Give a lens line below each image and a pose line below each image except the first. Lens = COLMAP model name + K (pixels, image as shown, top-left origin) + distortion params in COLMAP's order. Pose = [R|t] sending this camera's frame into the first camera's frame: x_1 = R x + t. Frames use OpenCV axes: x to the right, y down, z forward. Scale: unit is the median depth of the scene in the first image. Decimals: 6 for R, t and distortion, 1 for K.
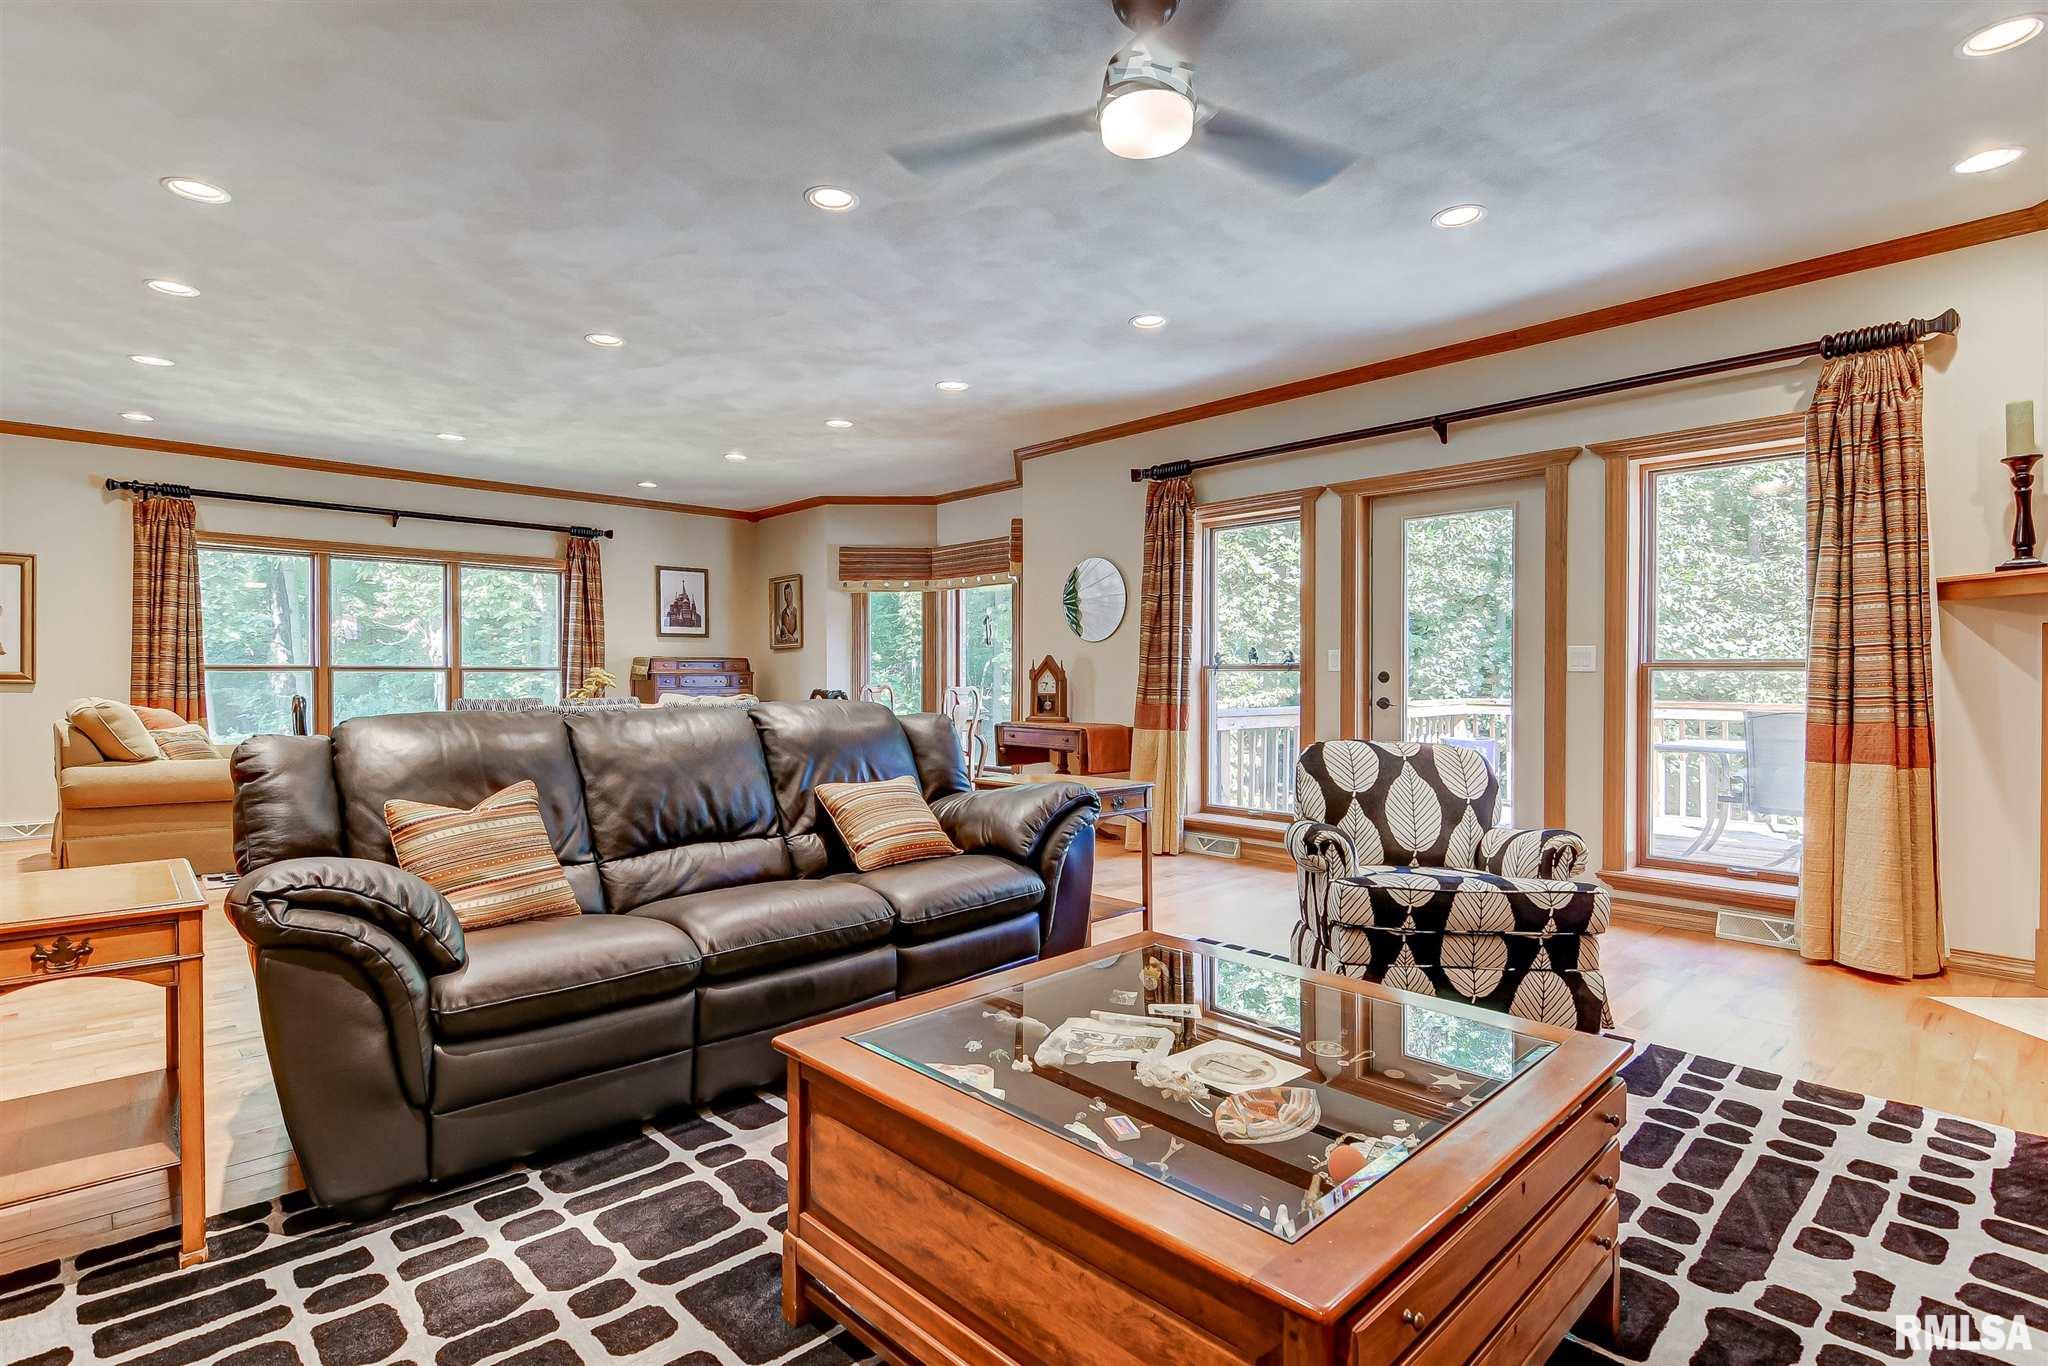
lens RADIAL K [[1021.6, 0, 968.7], [0, 1021.6, 693.7], [0, 0, 1]] dist [0.007145, -0.003477]
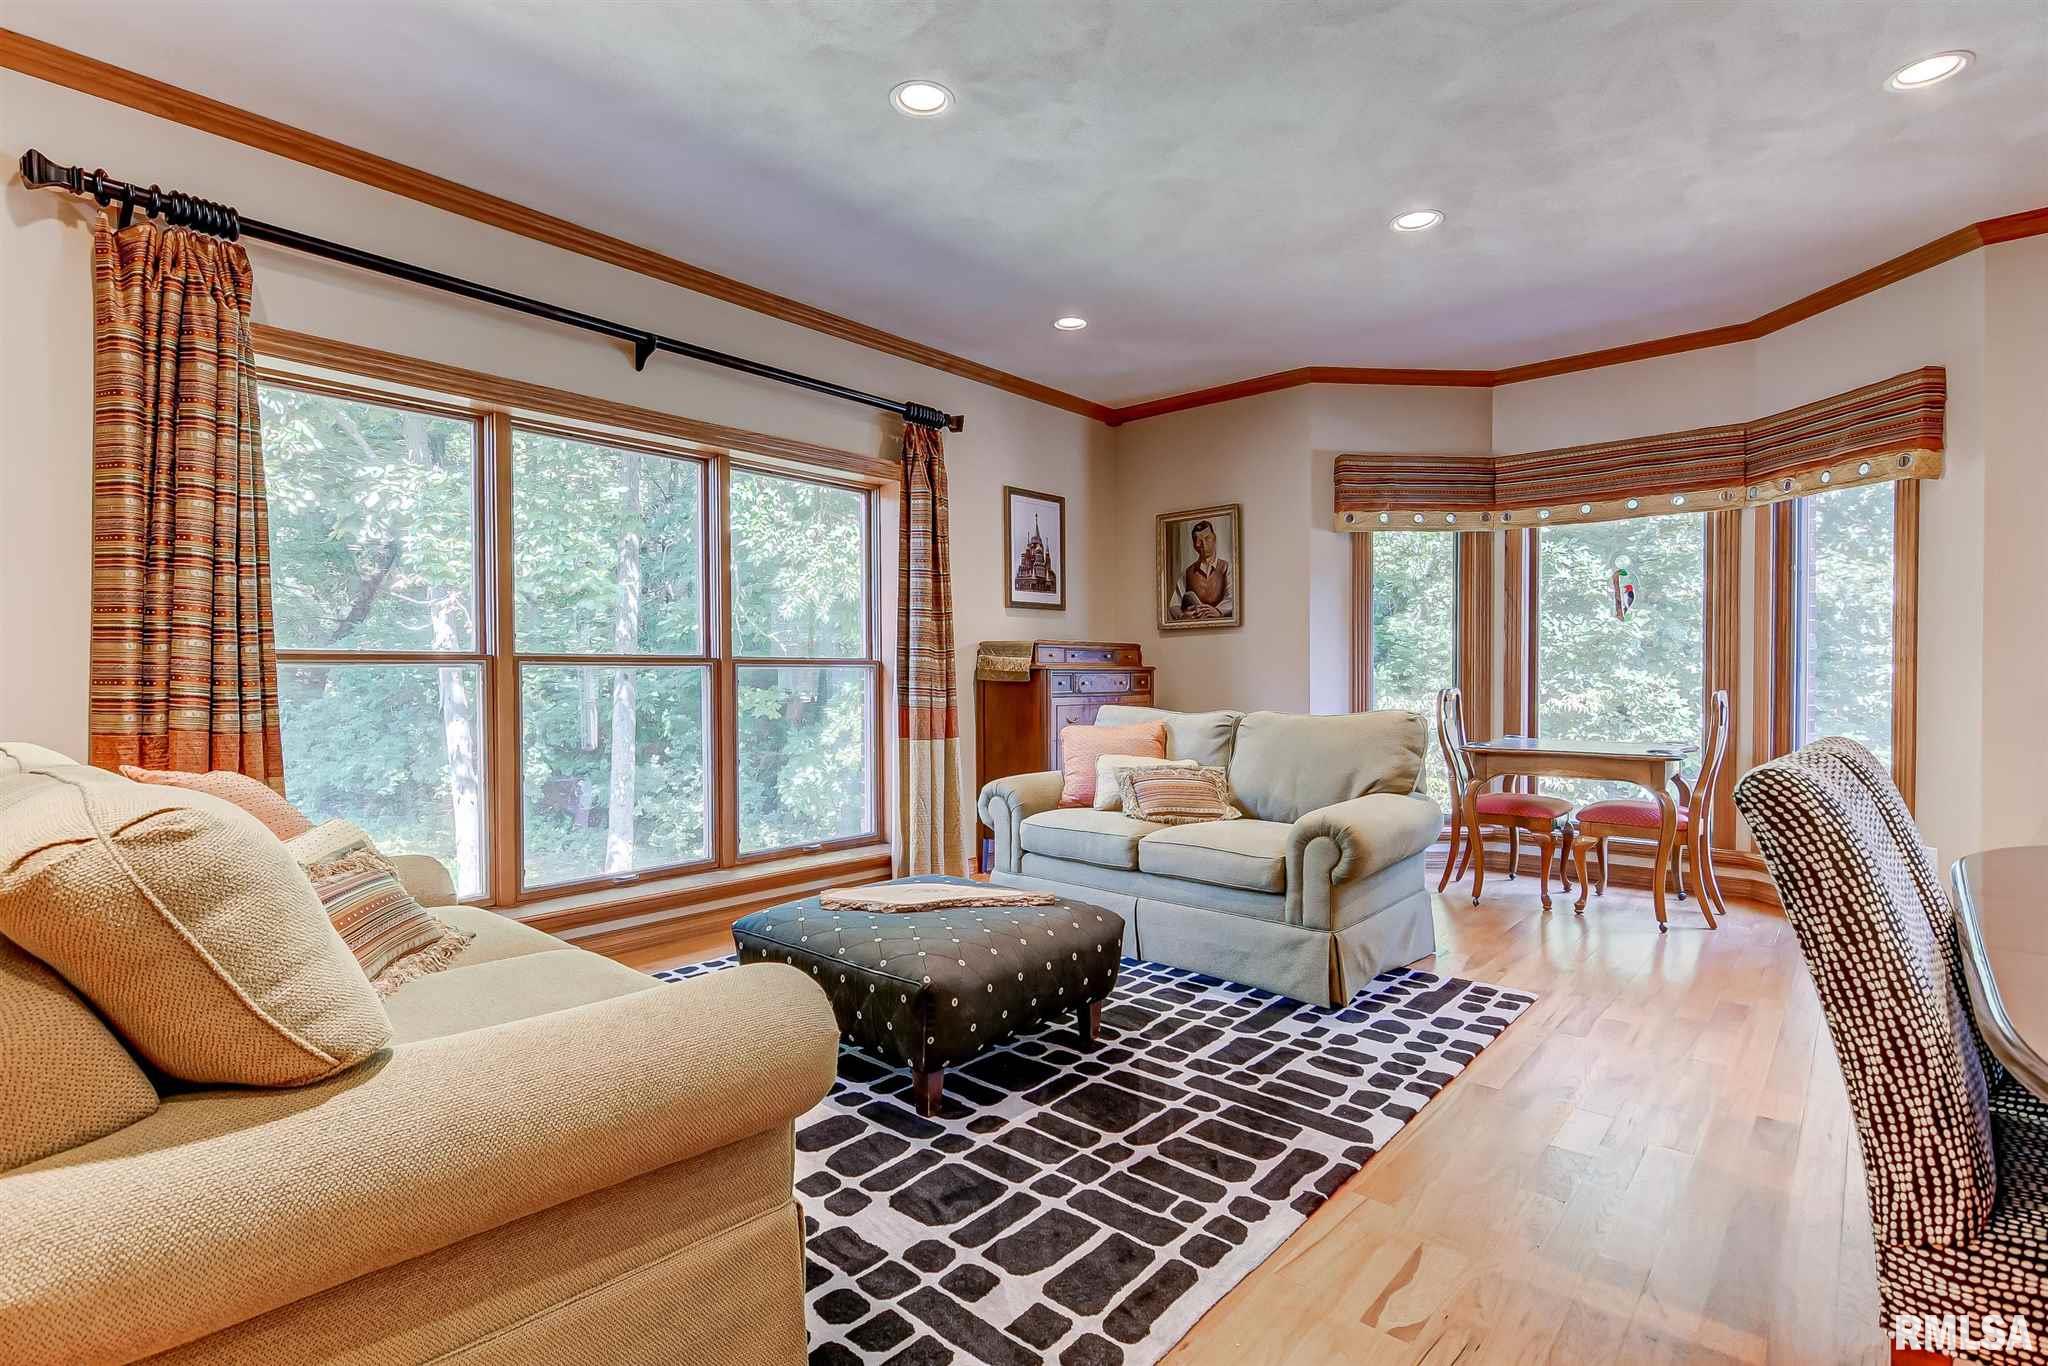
lens RADIAL K [[1021.6, 0, 964.7], [0, 1021.6, 652.4], [0, 0, 1]] dist [0.007145, -0.003477]
pose [[0.993568, -0.002968, 0.113200, -0.465021], [0.007742, 0.999098, -0.041754, -0.008154], [-0.112974, 0.042361, 0.992694, 0.511213]]
